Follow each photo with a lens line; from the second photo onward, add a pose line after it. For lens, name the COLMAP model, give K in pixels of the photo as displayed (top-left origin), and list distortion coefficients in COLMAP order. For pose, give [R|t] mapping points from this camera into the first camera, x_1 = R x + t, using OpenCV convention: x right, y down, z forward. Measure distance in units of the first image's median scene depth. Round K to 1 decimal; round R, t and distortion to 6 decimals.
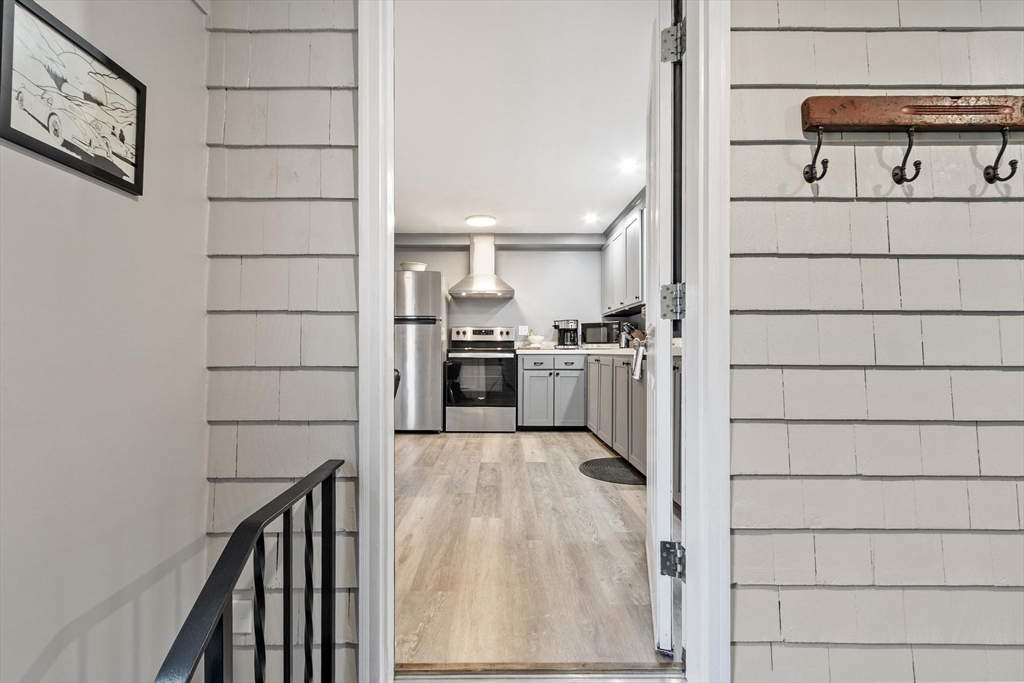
lens RADIAL K [[466.0, 0, 496.8], [0, 466.0, 348.3], [0, 0, 1]] dist [-0.000479, 0.000152]
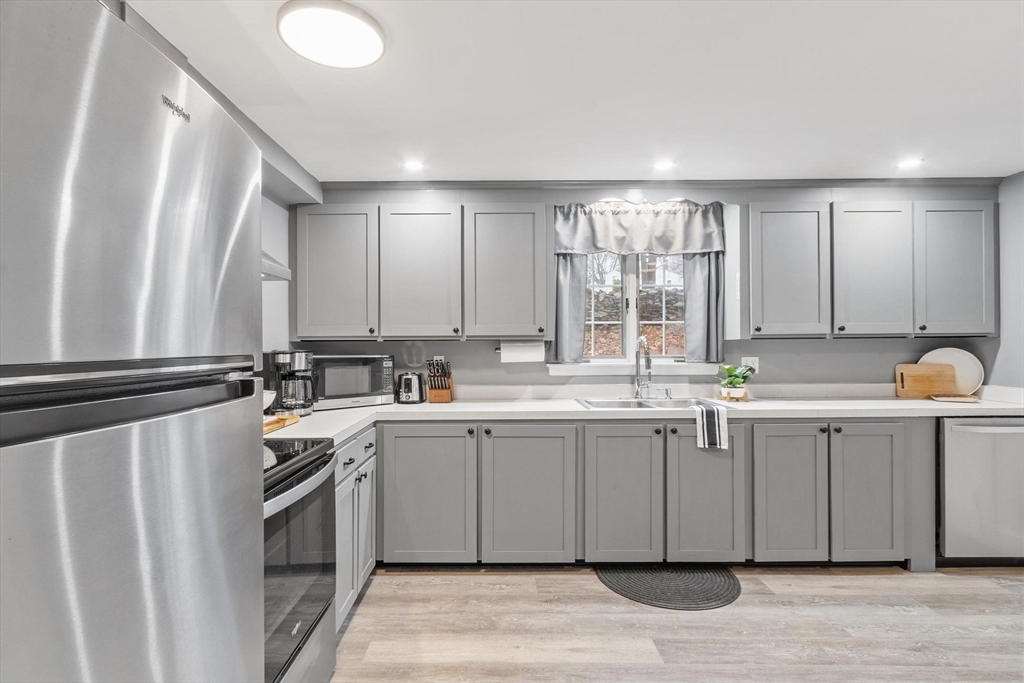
lens RADIAL K [[484.9, 0, 496.2], [0, 484.9, 343.0], [0, 0, 1]] dist [-0.000622, -0.000425]
pose [[0.005094, 0.000734, 0.999987, -0.339001], [-0.000404, 1.000000, -0.000732, -0.073298], [-0.999987, -0.000401, 0.005095, 0.869737]]
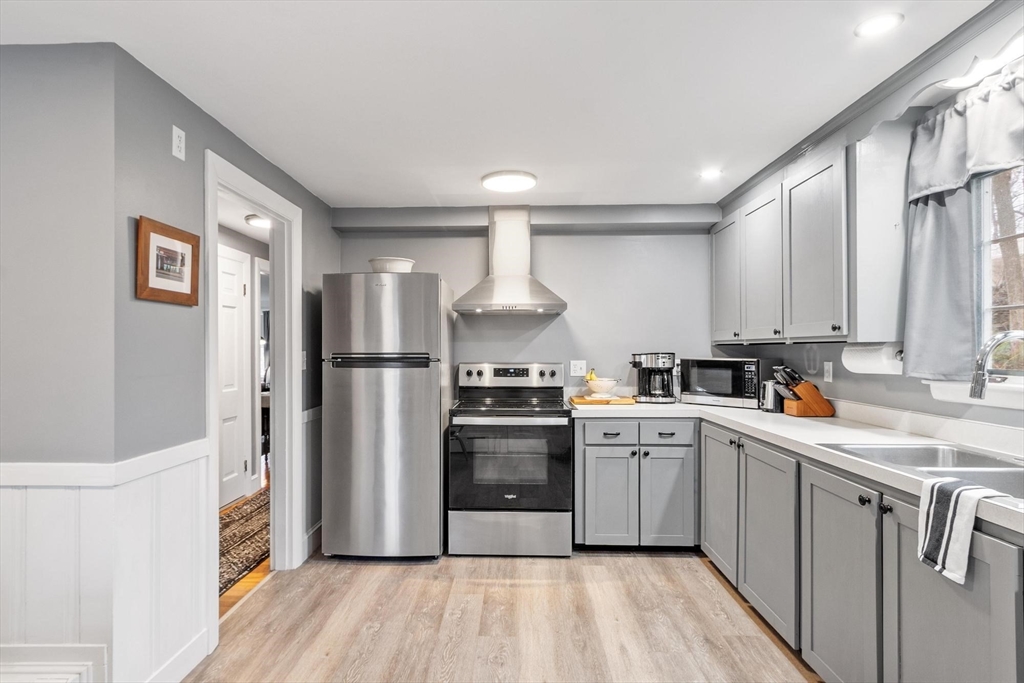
lens RADIAL K [[528.5, 0, 494.8], [0, 528.5, 347.1], [0, 0, 1]] dist [0.001294, 0.000048]
pose [[0.999298, -0.004835, -0.037147, -0.027610], [0.004831, 0.999988, -0.000200, -0.074103], [0.037148, 0.000020, 0.999310, 0.357208]]
